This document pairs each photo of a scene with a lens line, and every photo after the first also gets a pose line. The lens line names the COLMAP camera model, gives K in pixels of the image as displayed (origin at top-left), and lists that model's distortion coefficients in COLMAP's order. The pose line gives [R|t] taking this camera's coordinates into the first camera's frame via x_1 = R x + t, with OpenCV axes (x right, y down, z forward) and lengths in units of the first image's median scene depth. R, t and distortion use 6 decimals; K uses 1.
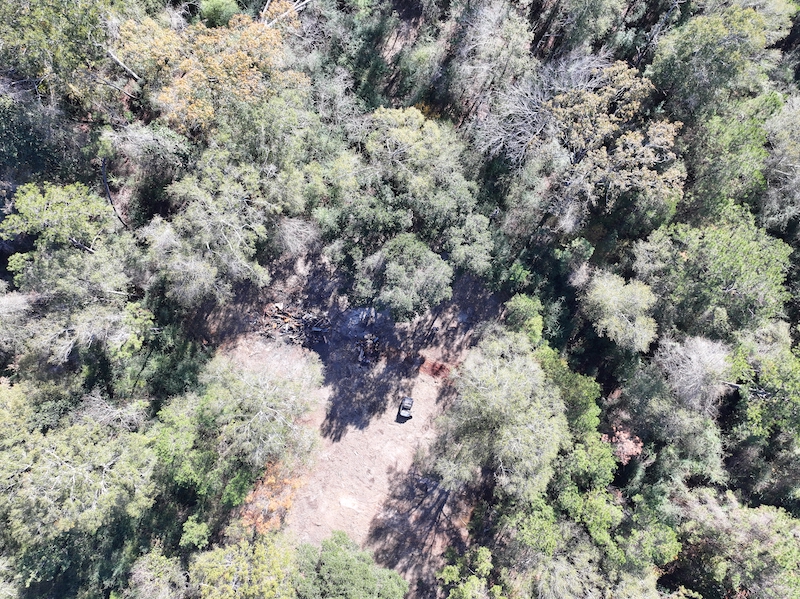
lens RADIAL K [[567.5, 0, 401.2], [0, 567.5, 302.2], [0, 0, 1]] dist [0.006387, 0.018825]
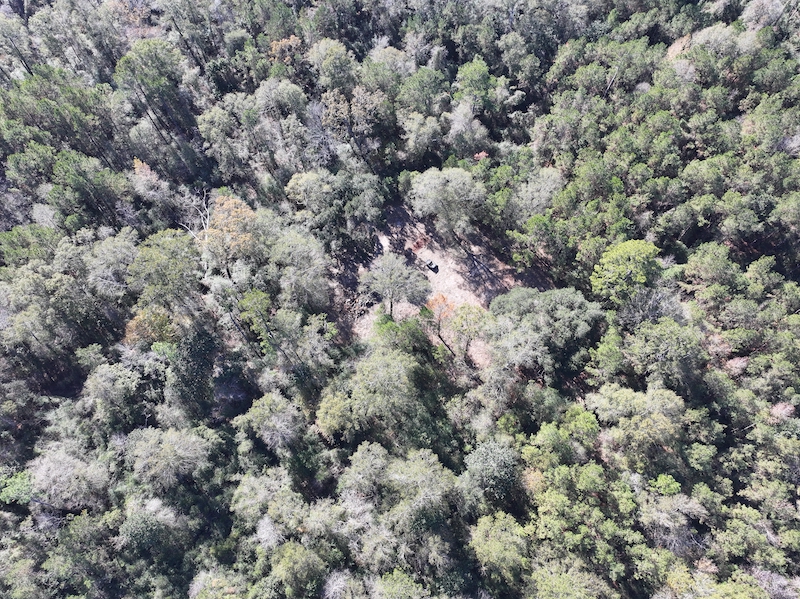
lens RADIAL K [[567.5, 0, 400.0], [0, 567.5, 299.9], [0, 0, 1]] dist [0.006387, 0.018825]
pose [[0.412315, -0.809449, 0.418077, -0.859384], [0.910311, 0.384418, -0.153484, 0.411933], [-0.036478, 0.443864, 0.895352, -0.541874]]
